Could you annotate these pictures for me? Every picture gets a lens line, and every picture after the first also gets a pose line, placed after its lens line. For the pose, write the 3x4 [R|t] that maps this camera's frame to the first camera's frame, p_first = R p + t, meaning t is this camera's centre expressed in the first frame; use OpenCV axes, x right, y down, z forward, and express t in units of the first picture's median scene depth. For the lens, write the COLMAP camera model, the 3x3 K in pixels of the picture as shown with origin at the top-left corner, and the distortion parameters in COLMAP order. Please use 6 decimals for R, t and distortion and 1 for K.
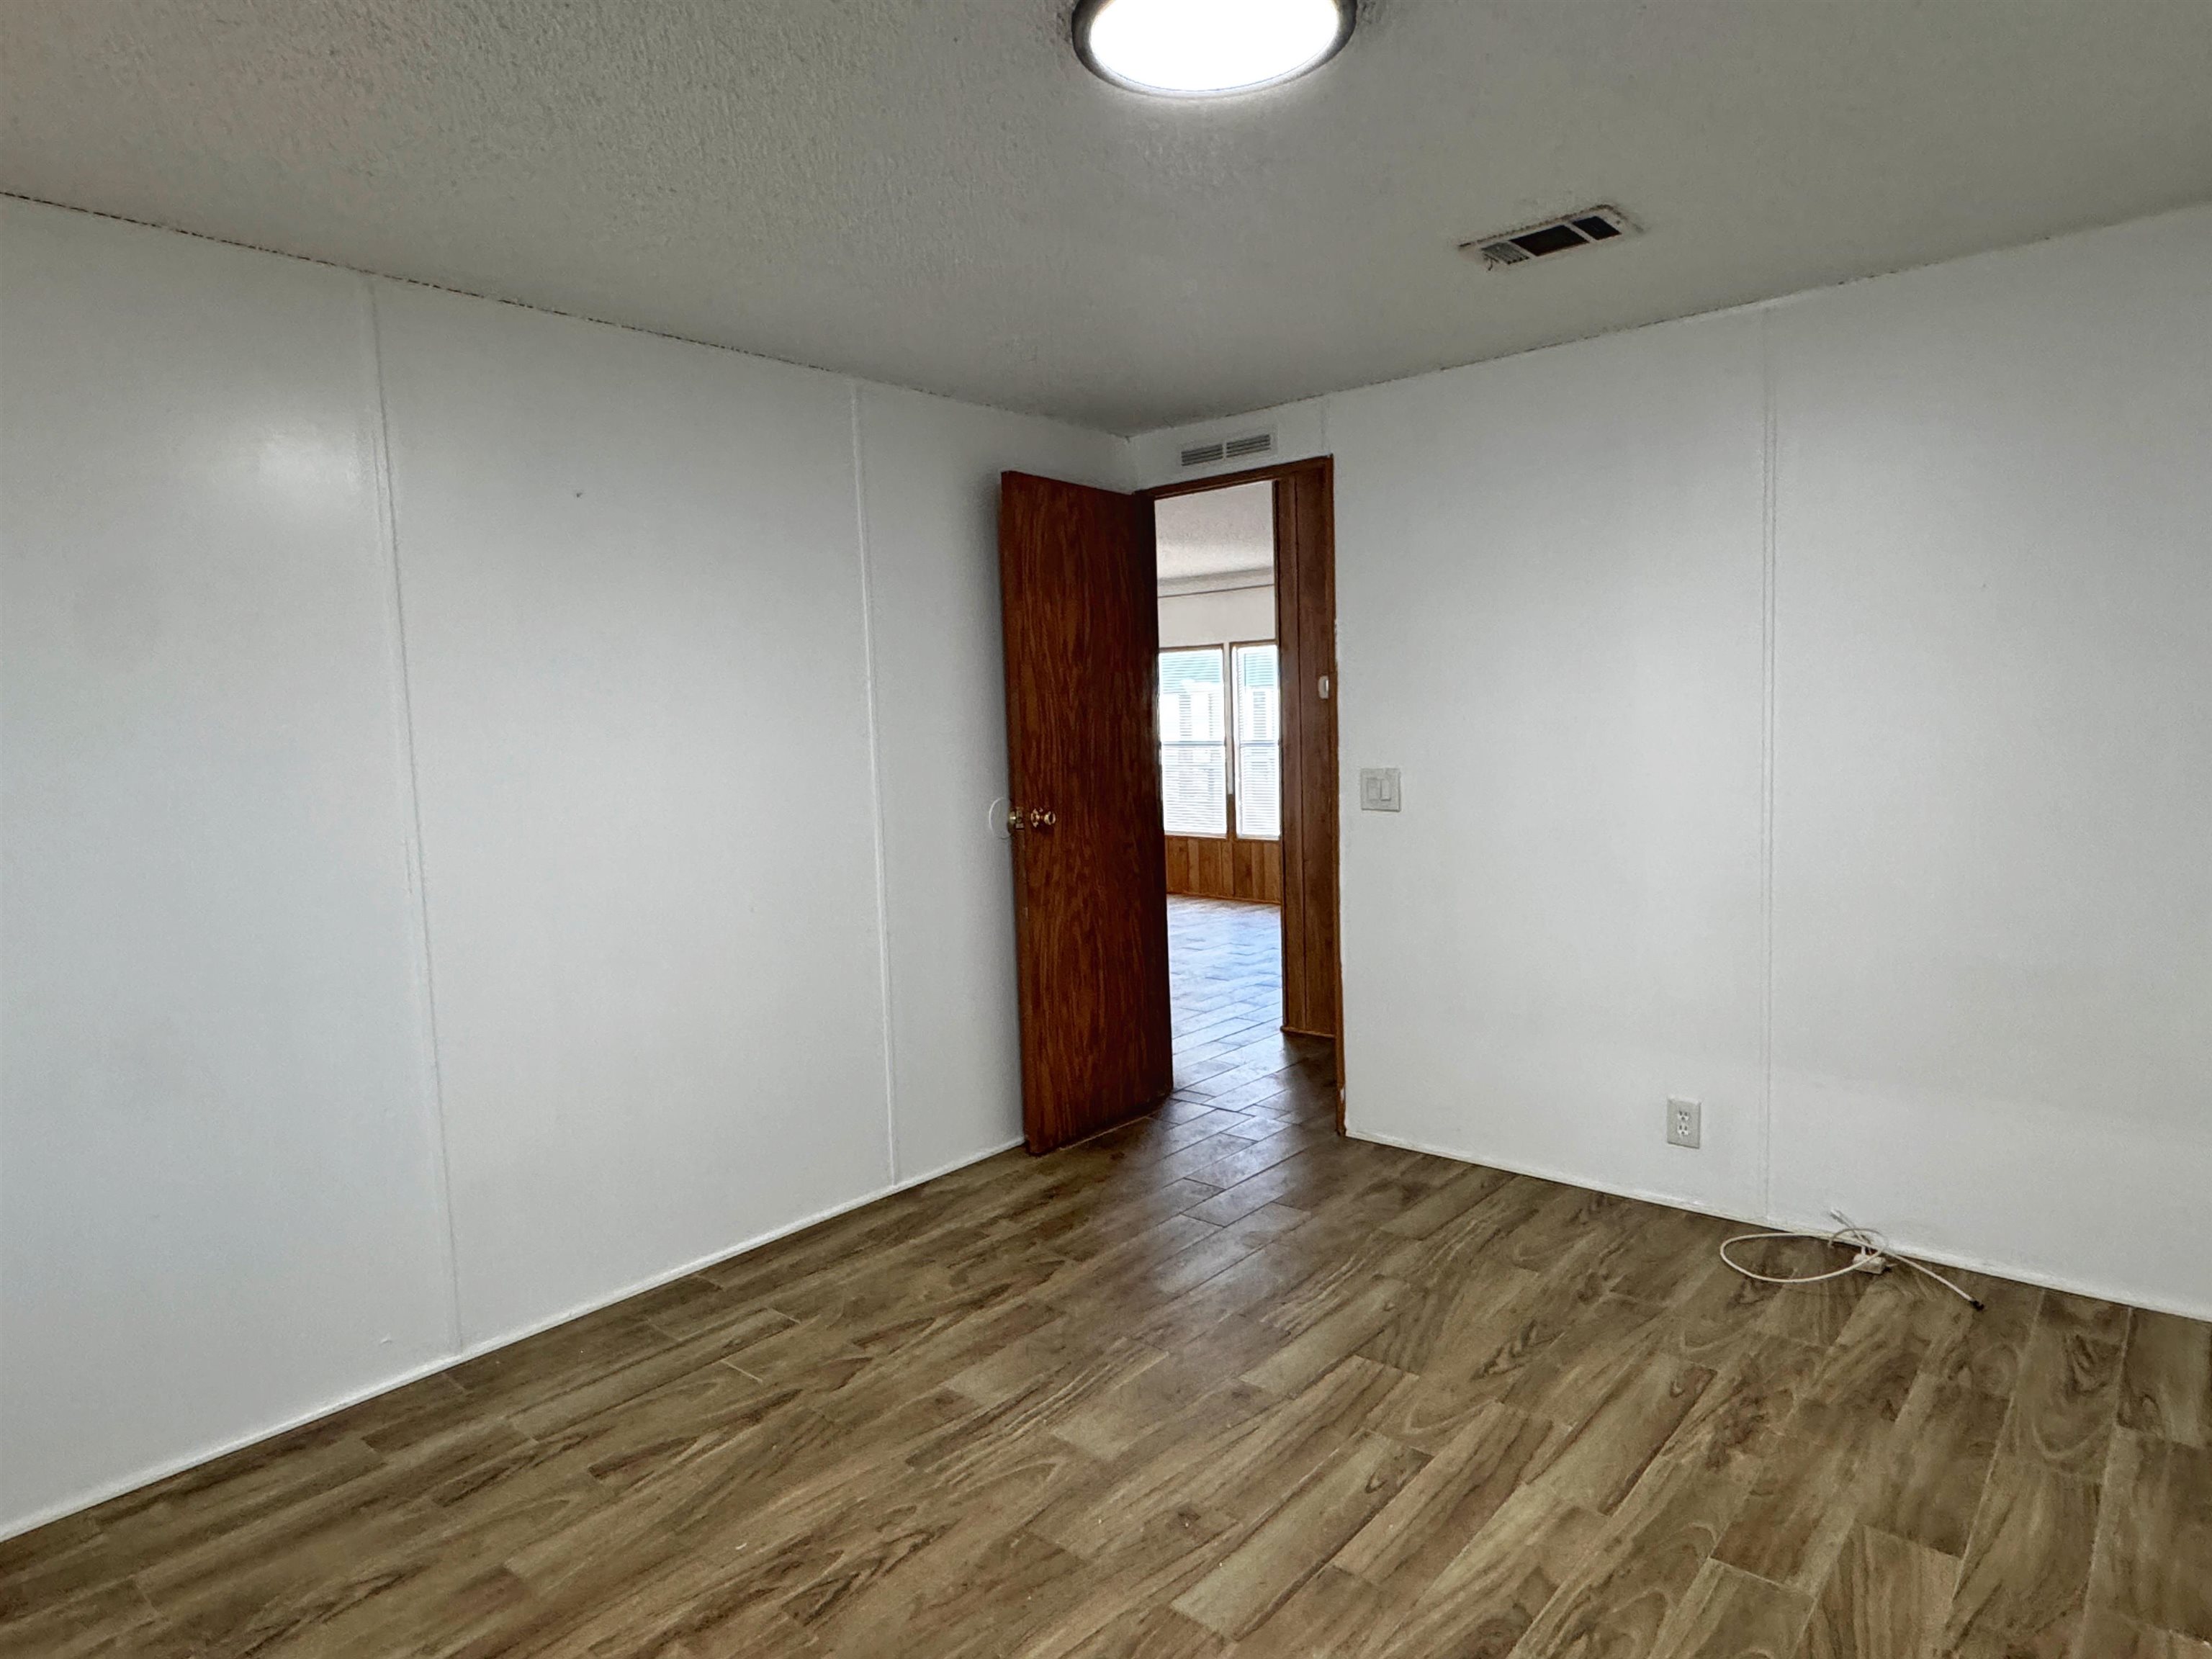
lens RADIAL K [[1313.0, 0, 1109.0], [0, 1313.0, 829.2], [0, 0, 1]] dist [-0.001774, 0.002898]
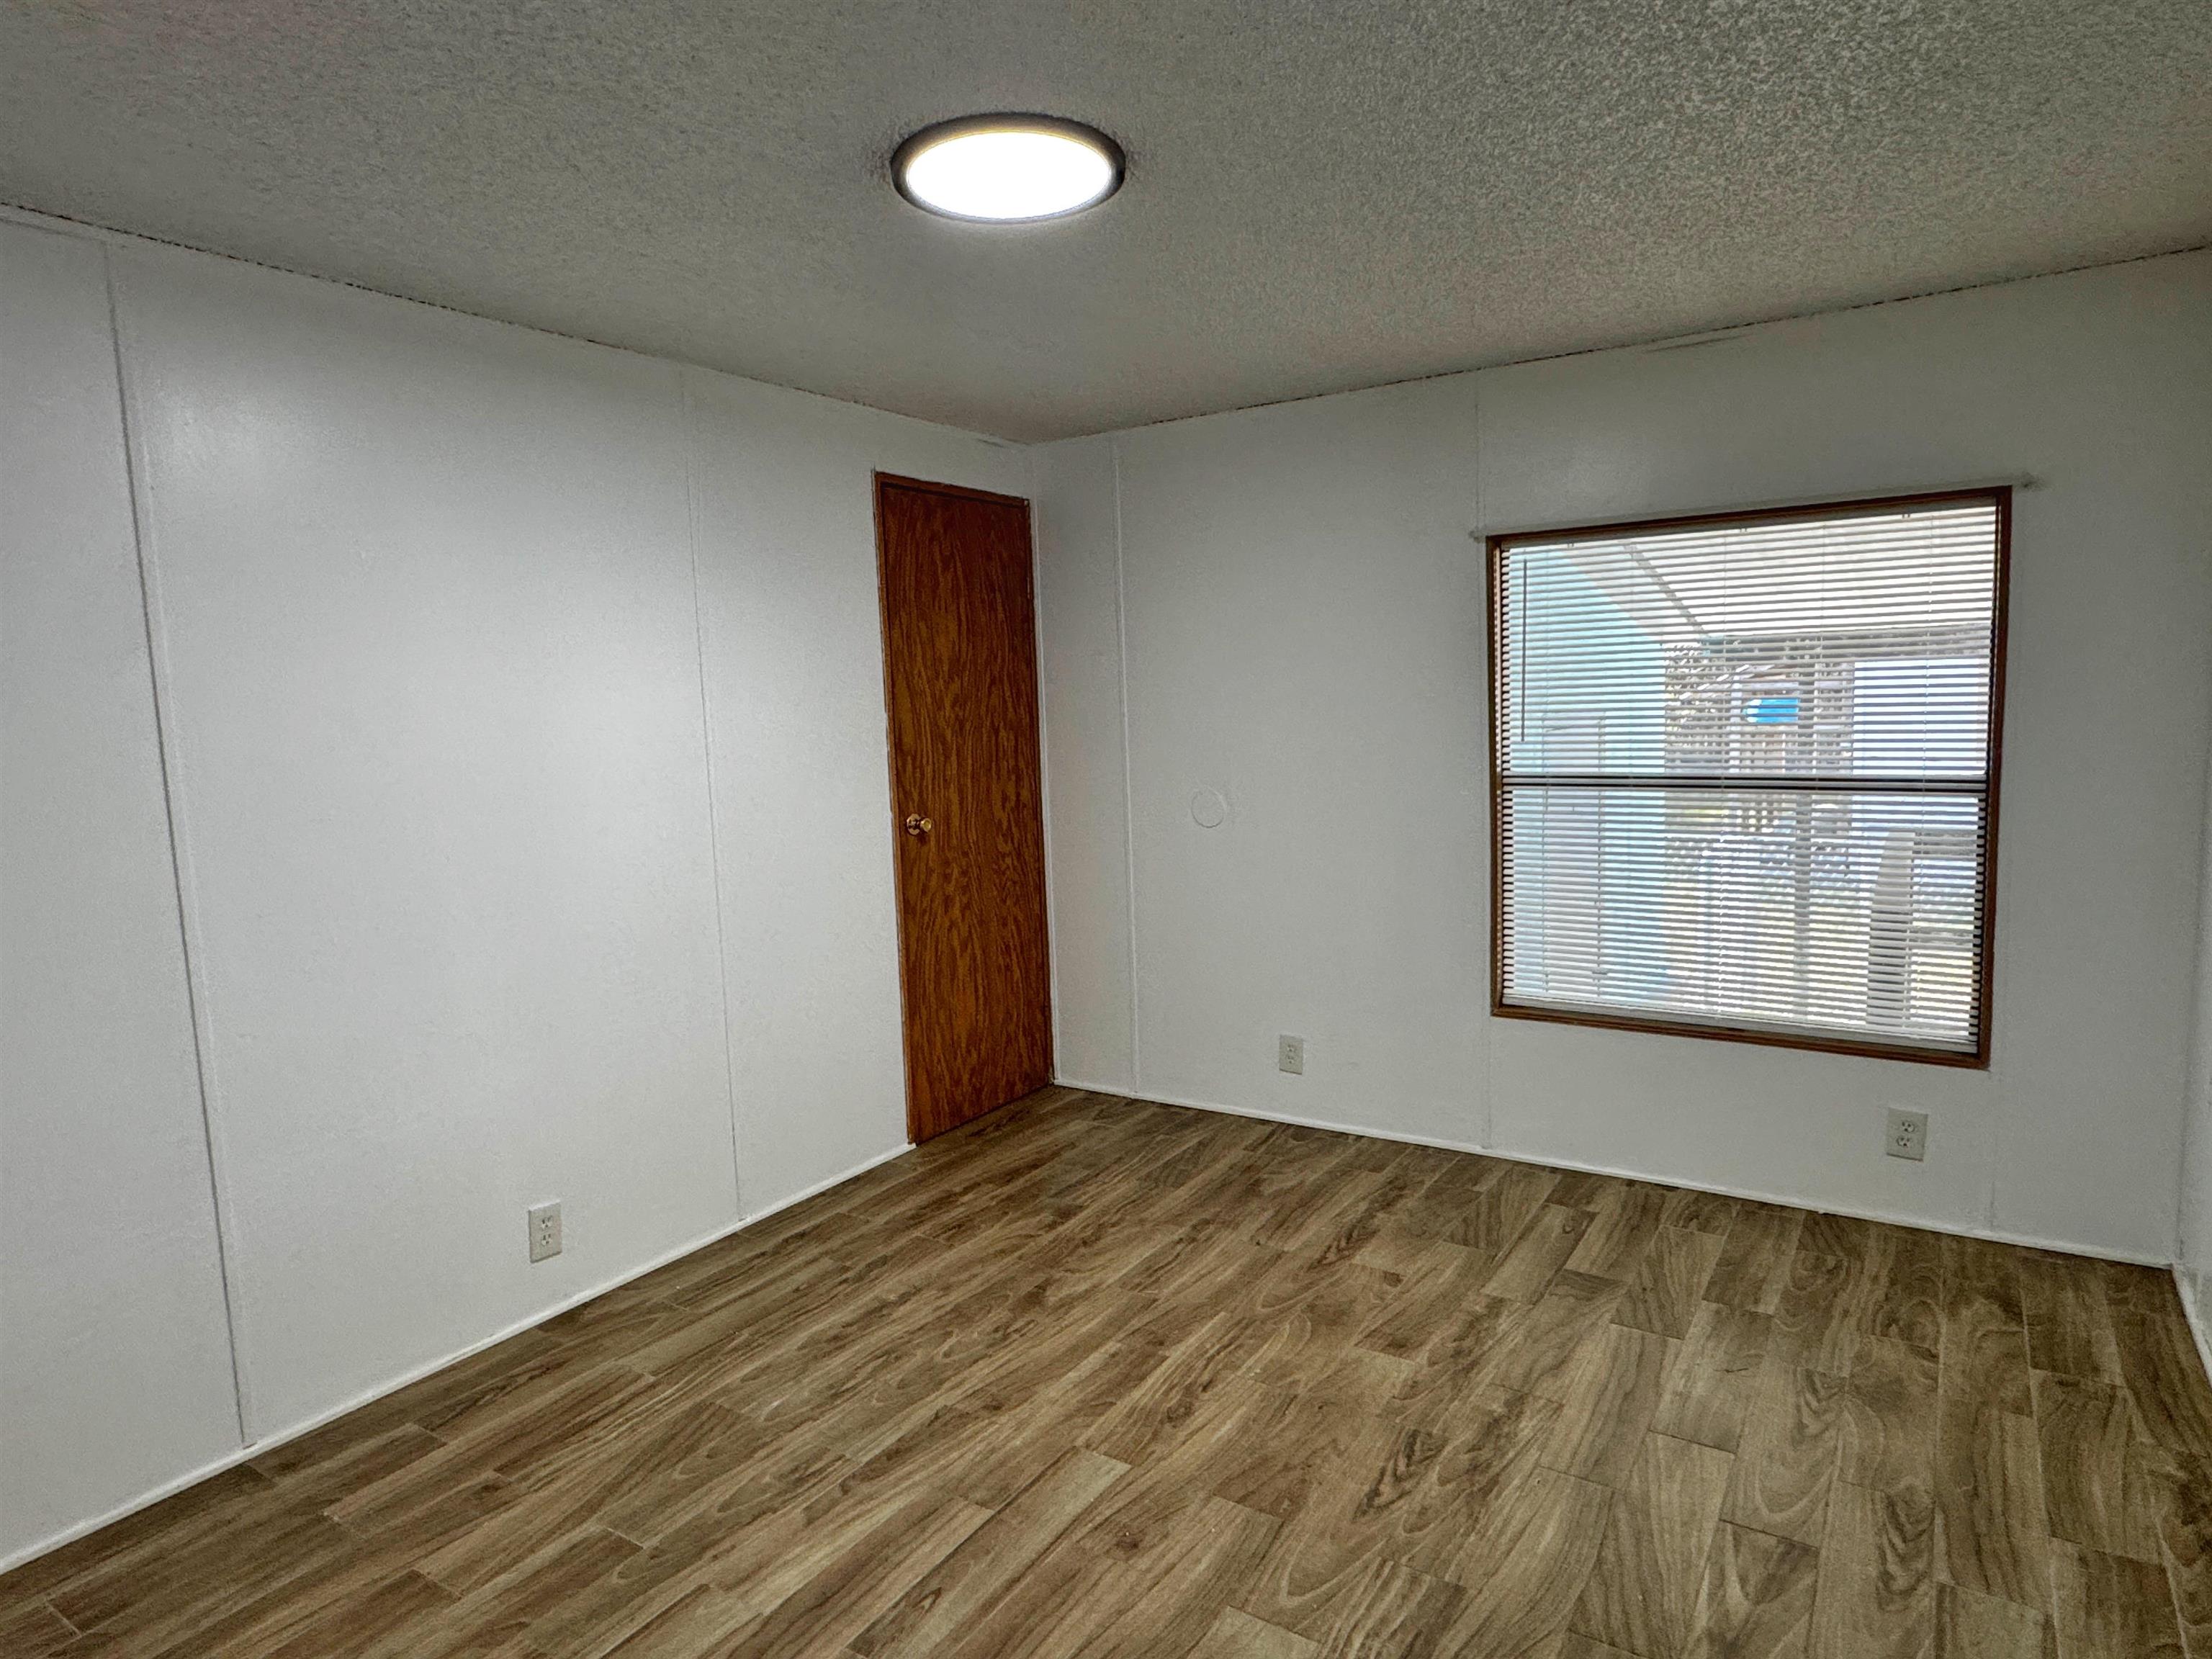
lens RADIAL K [[1313.0, 0, 1104.6], [0, 1313.0, 828.9], [0, 0, 1]] dist [-0.001774, 0.002898]
pose [[-0.989195, 0.082376, -0.121277, 0.157750], [0.057539, 0.978985, 0.195648, -0.208544], [0.134845, 0.186556, -0.973146, 1.915314]]
